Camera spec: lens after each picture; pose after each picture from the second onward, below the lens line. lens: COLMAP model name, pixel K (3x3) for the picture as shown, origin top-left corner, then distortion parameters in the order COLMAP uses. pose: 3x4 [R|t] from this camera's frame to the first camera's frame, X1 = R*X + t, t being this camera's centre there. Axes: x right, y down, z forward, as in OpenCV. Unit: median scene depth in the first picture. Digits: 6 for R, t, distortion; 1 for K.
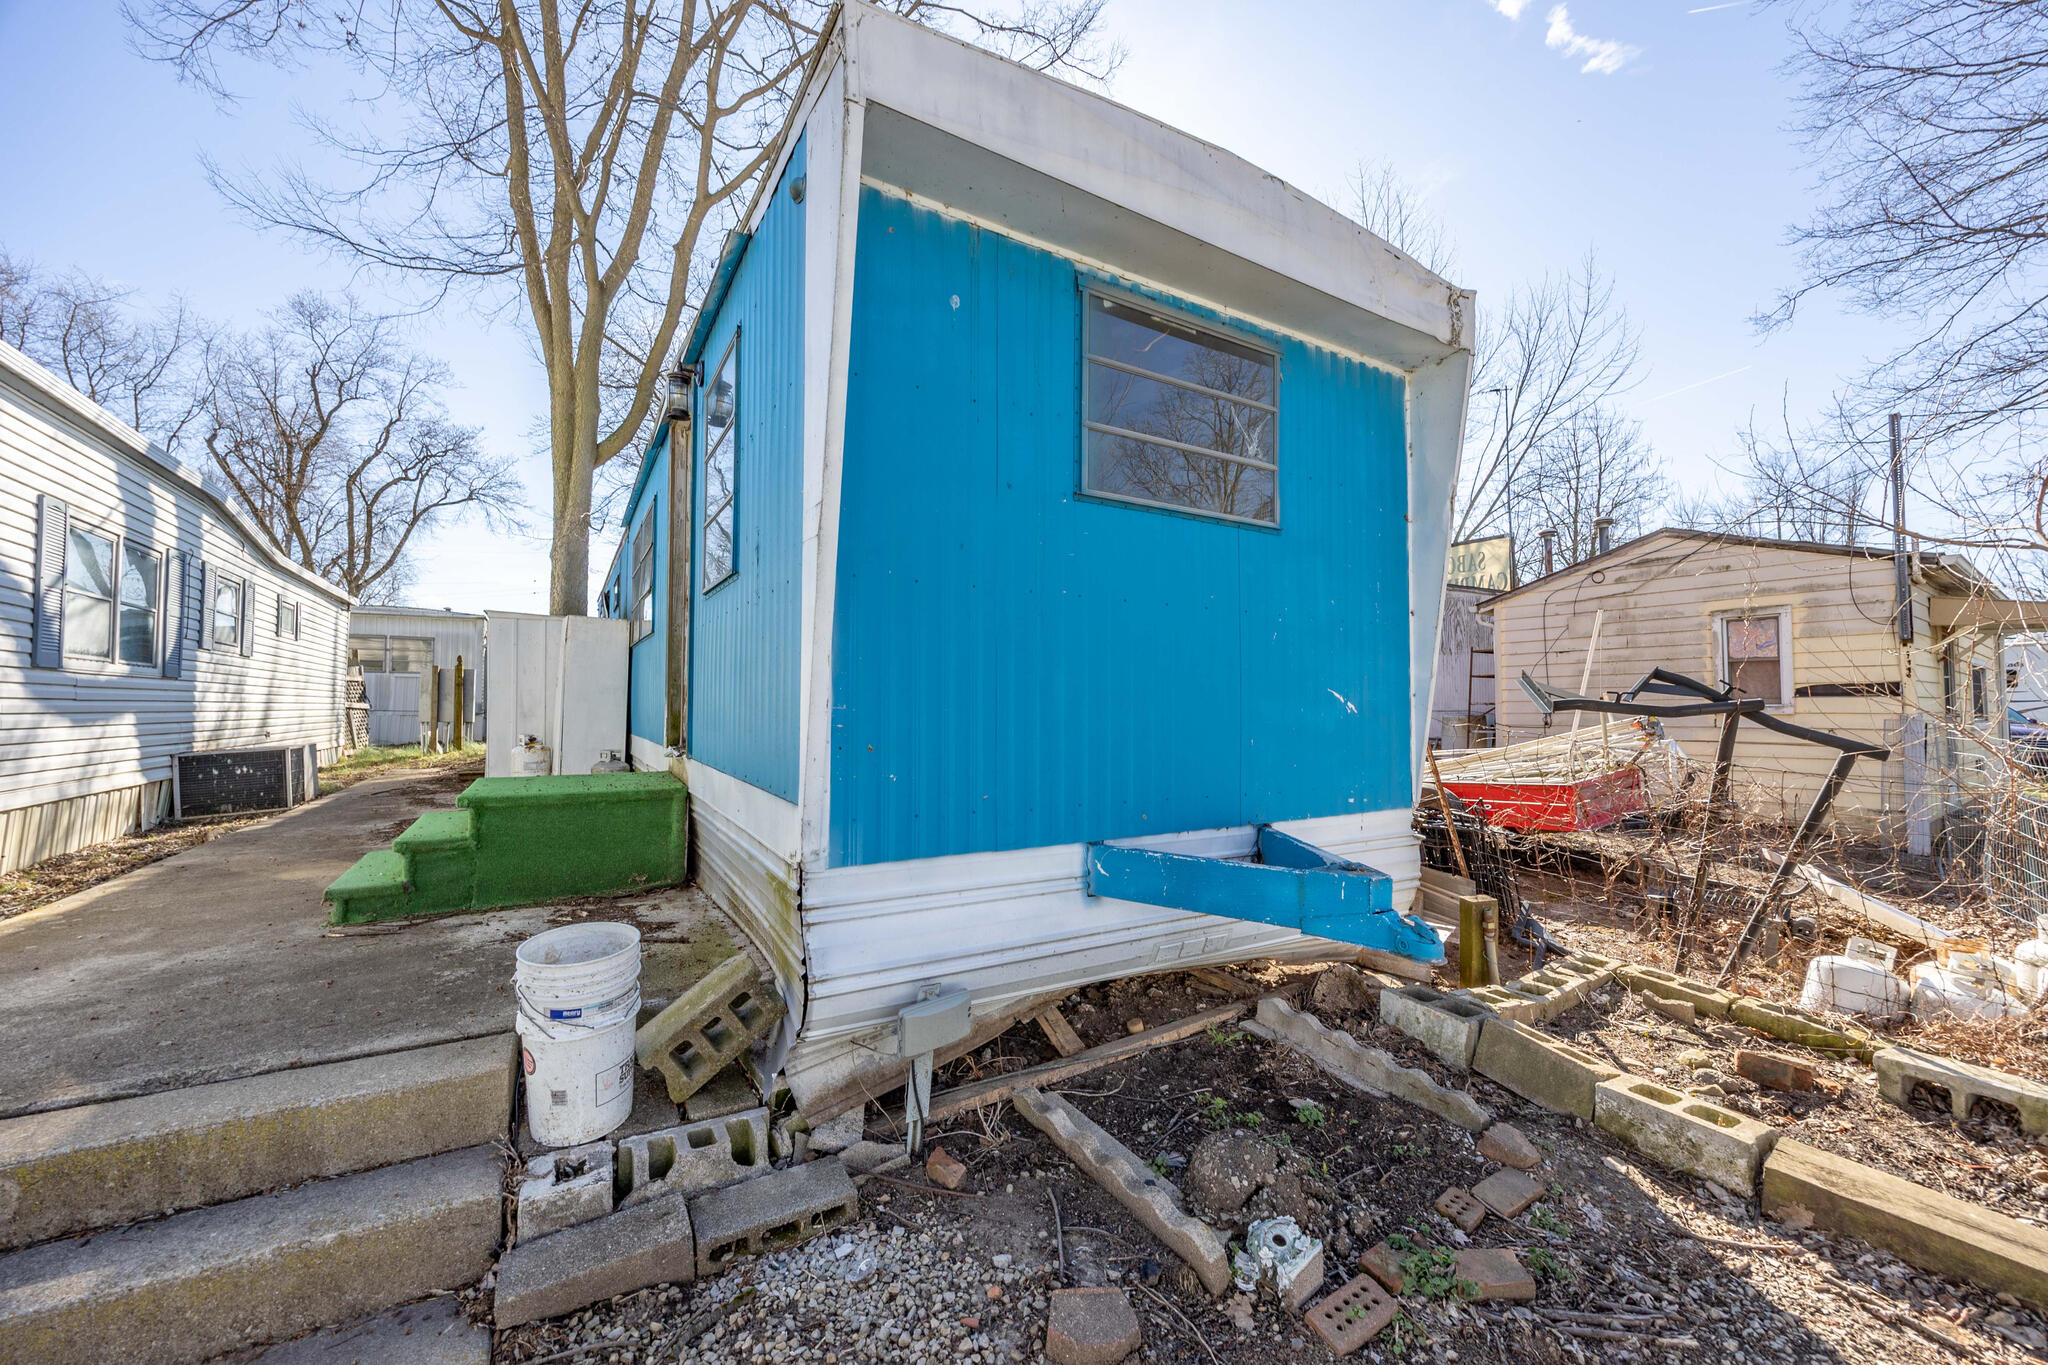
lens RADIAL K [[811.8, 0, 1024.0], [0, 811.8, 682.5], [0, 0, 1]] dist [-0.010133, 0.000139]
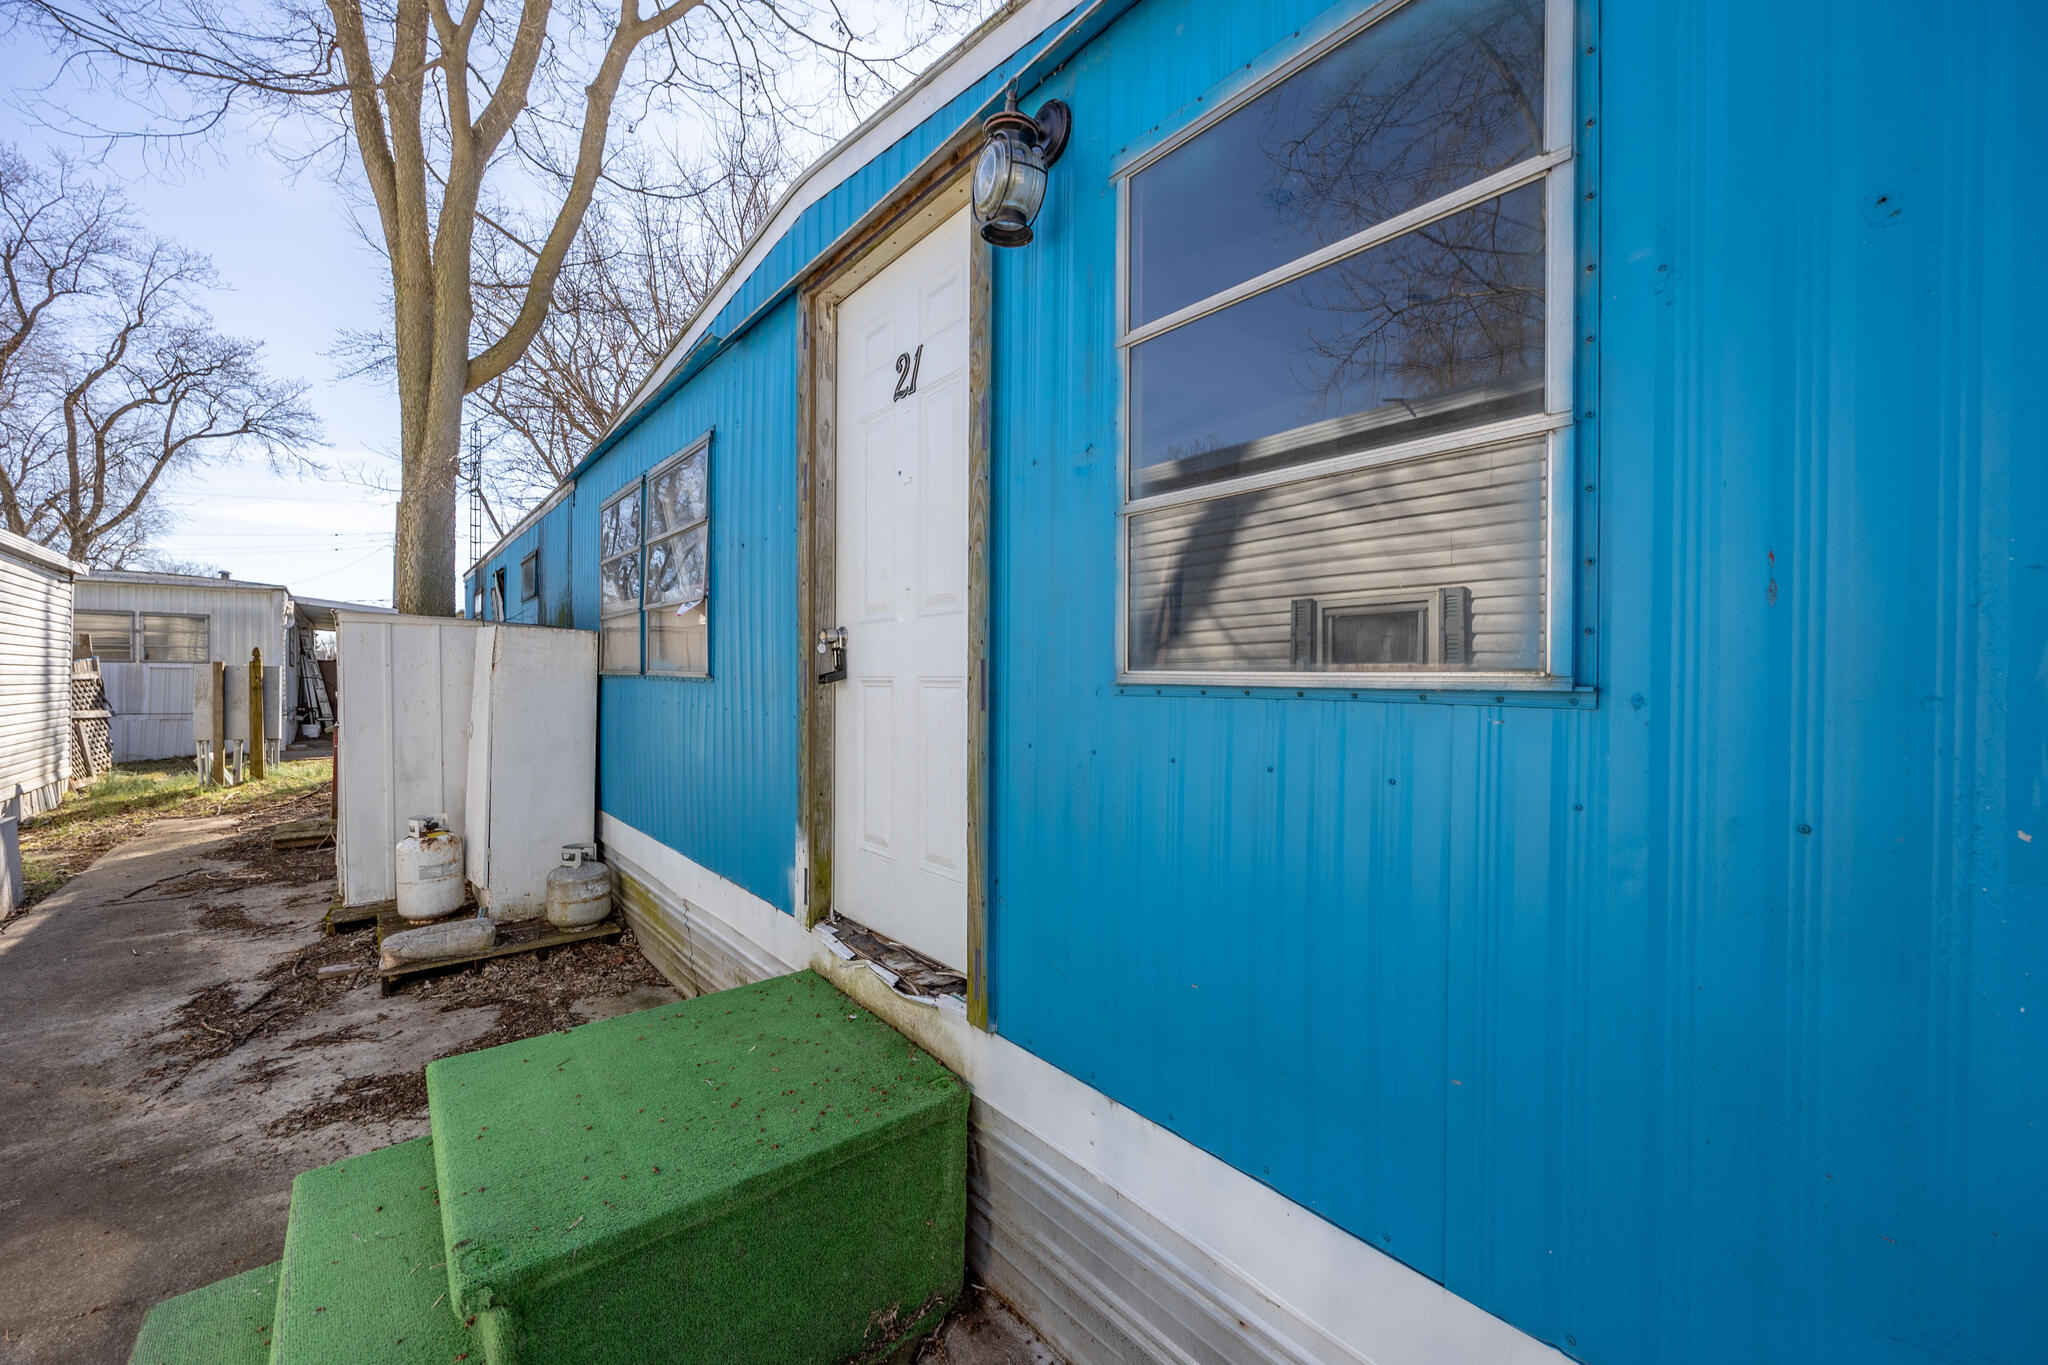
lens RADIAL K [[826.8, 0, 1044.1], [0, 826.8, 684.9], [0, 0, 1]] dist [-0.005647, -0.000333]
pose [[0.985574, 0.000576, 0.169246, -0.185576], [-0.006894, 0.999301, 0.036741, -0.045173], [-0.169107, -0.037378, 0.984889, 0.225446]]
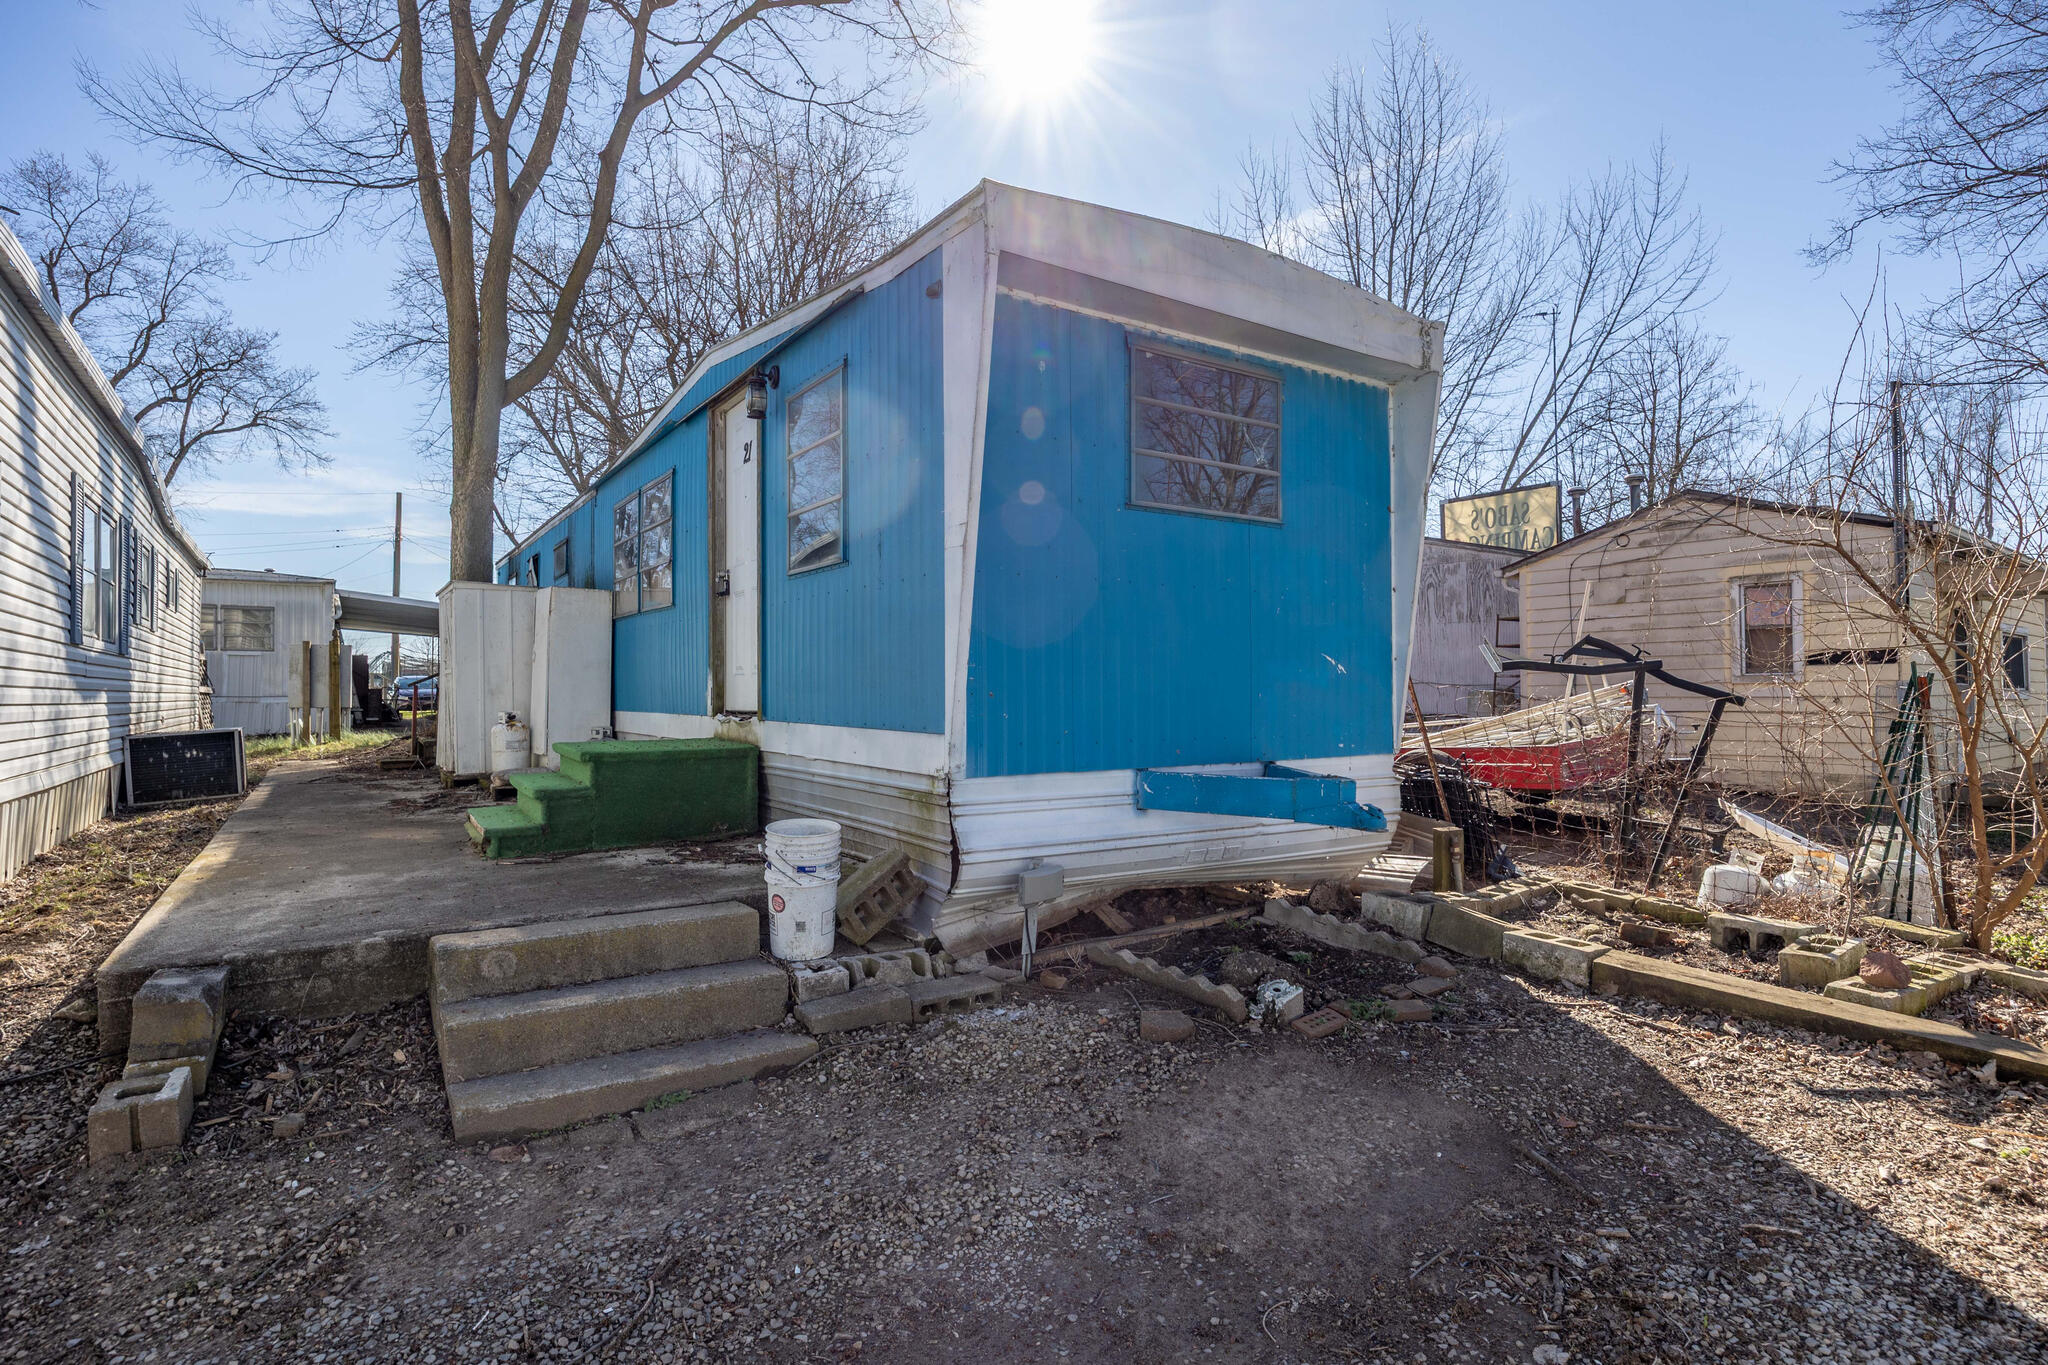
lens RADIAL K [[1062.0, 0, 1011.9], [0, 1062.0, 683.0], [0, 0, 1]] dist [-0.013195, -0.000621]
pose [[0.999082, -0.006960, 0.042273, -0.053002], [0.006040, 0.999743, 0.021859, 0.004779], [-0.042414, -0.021583, 0.998867, -0.192283]]
